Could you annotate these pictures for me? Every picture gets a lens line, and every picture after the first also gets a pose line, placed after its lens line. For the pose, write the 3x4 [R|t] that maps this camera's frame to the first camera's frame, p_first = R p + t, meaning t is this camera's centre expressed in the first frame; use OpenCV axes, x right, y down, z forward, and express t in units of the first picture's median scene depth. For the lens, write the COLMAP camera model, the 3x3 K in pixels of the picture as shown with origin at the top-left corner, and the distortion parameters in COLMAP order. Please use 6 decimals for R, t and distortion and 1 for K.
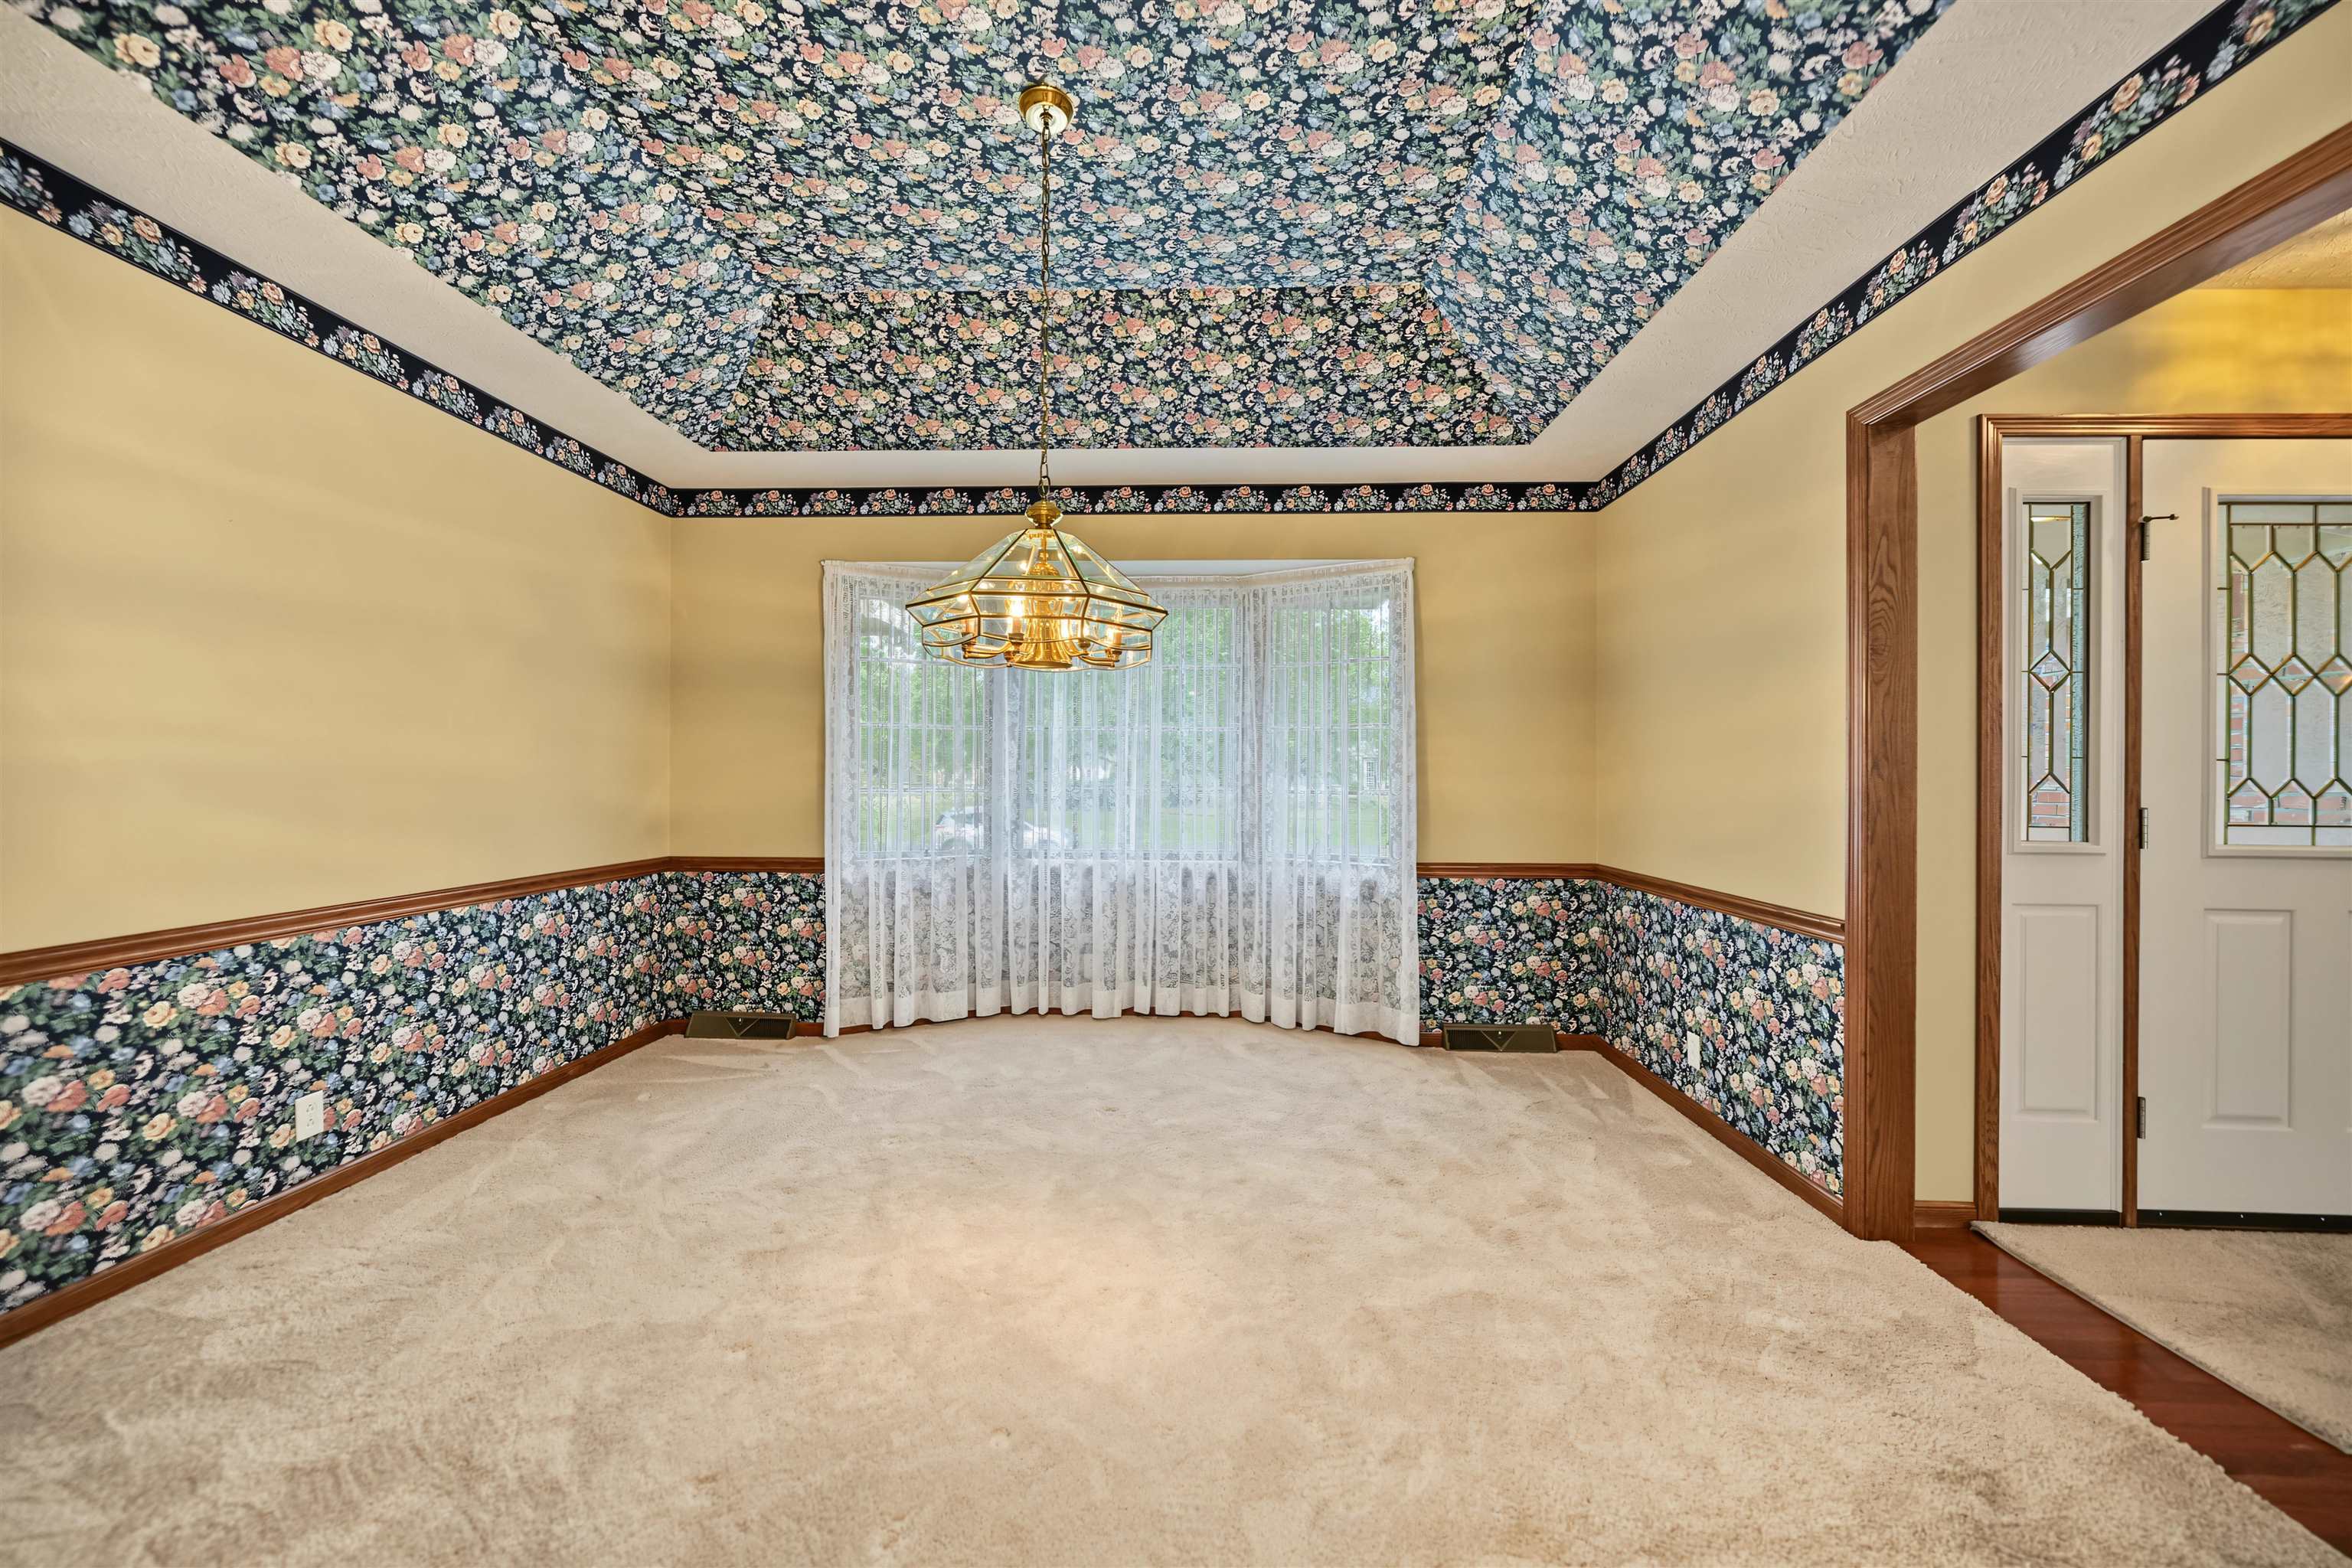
lens RADIAL K [[862.9, 0, 1184.6], [0, 862.9, 772.3], [0, 0, 1]] dist [0.001711, -0.000419]
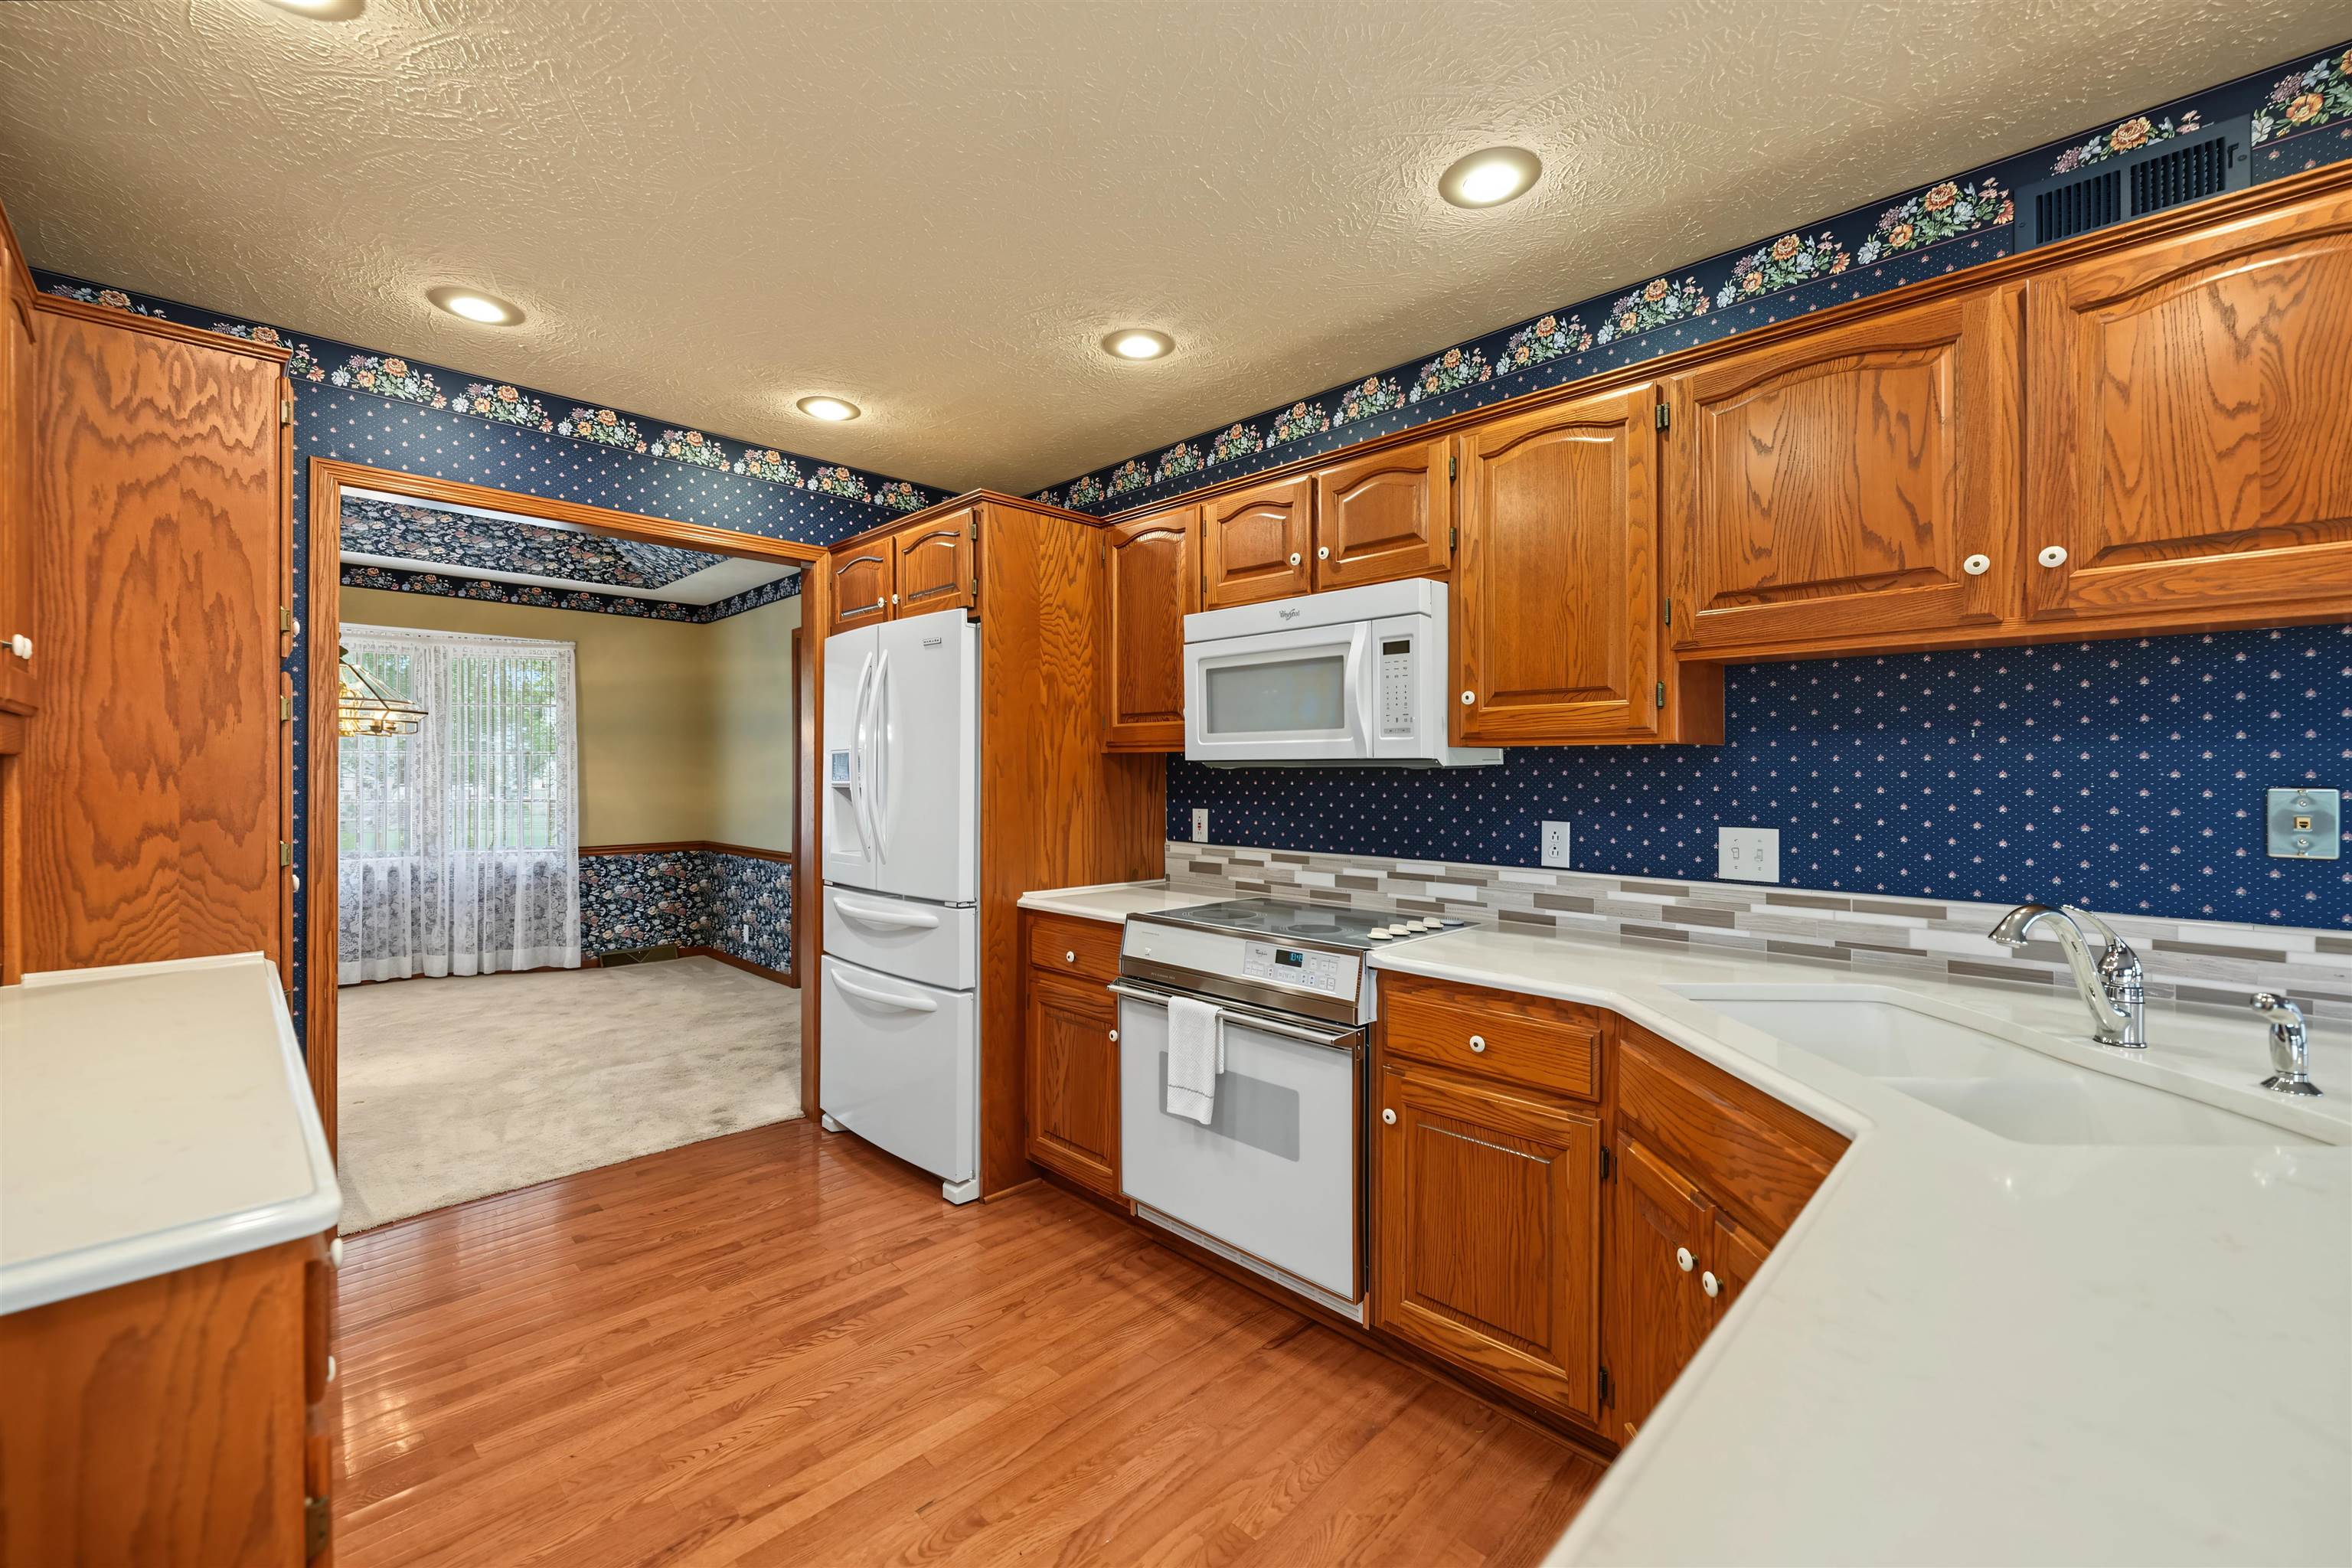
lens RADIAL K [[956.2, 0, 1184.0], [0, 956.2, 771.6], [0, 0, 1]] dist [-0.005119, 0.001463]
pose [[0.679491, -0.004191, 0.733671, -0.231409], [-0.000004, 0.999984, 0.005716, -0.035002], [-0.733683, -0.003887, 0.679480, -0.895611]]
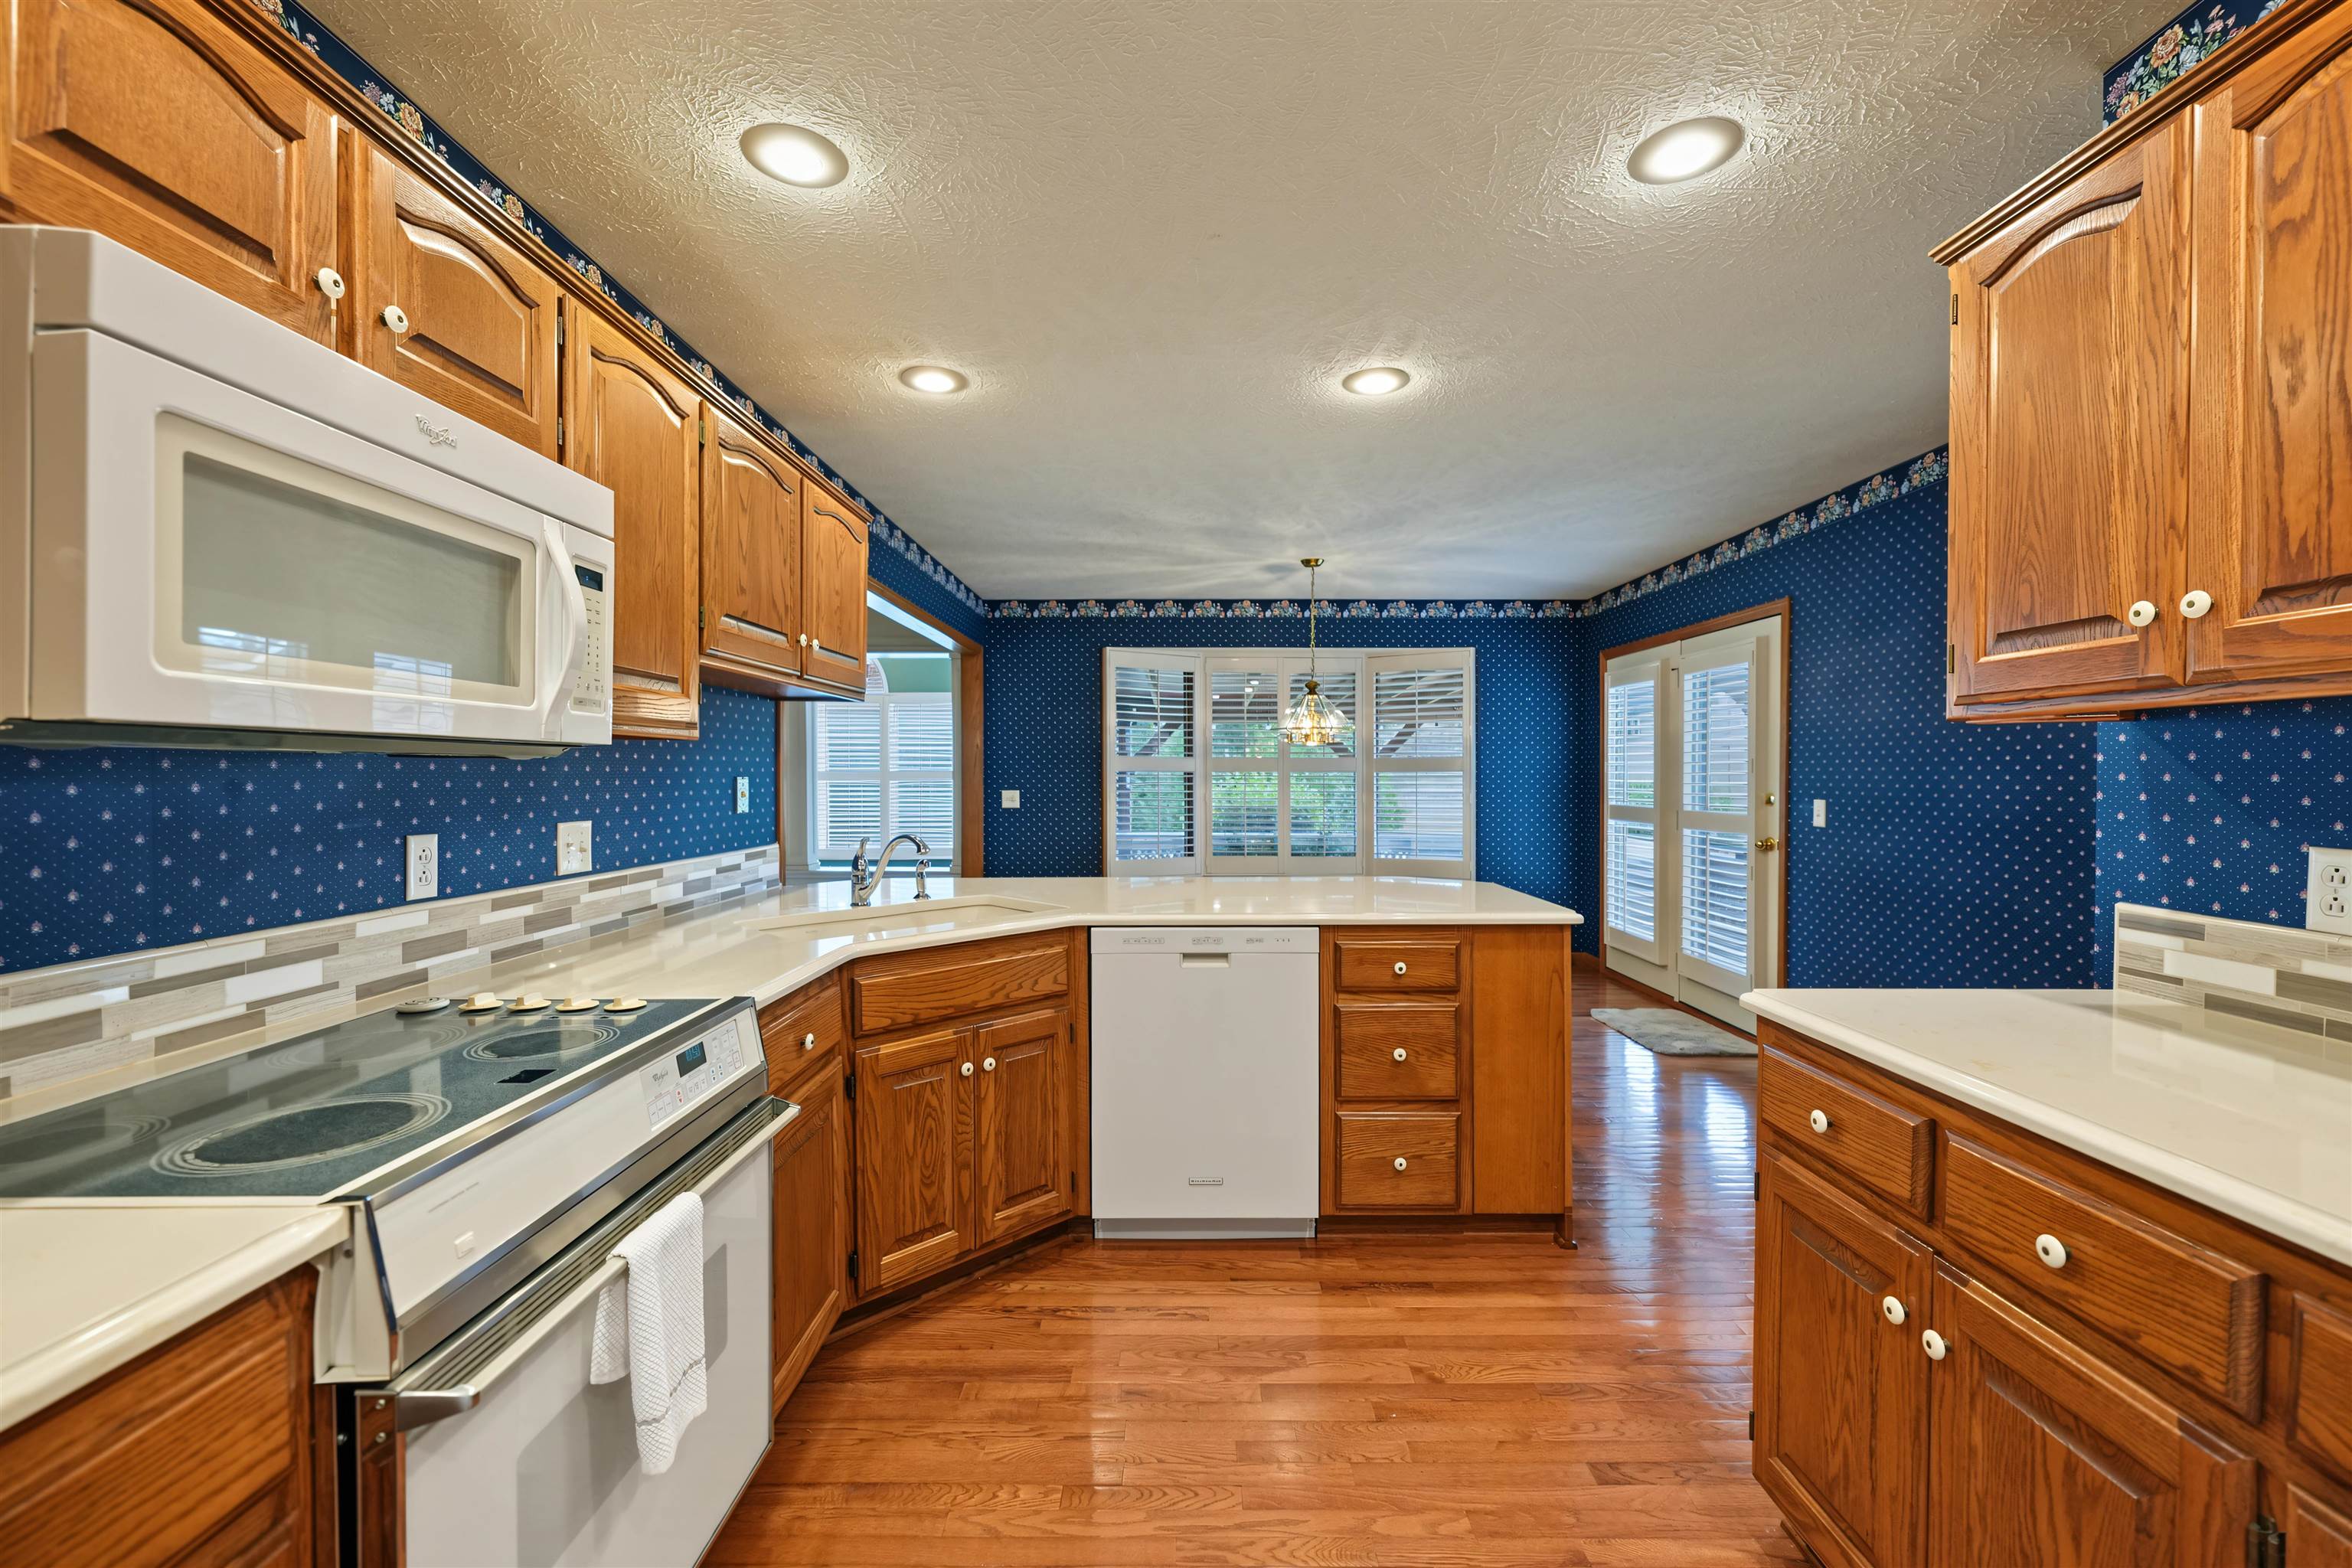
lens RADIAL K [[956.2, 0, 1177.2], [0, 956.2, 789.9], [0, 0, 1]] dist [-0.005119, 0.001463]
pose [[-0.999557, -0.003824, -0.029510, 0.068697], [-0.004239, 0.999893, 0.014026, -0.026971], [0.029453, 0.014145, -0.999466, -0.163107]]
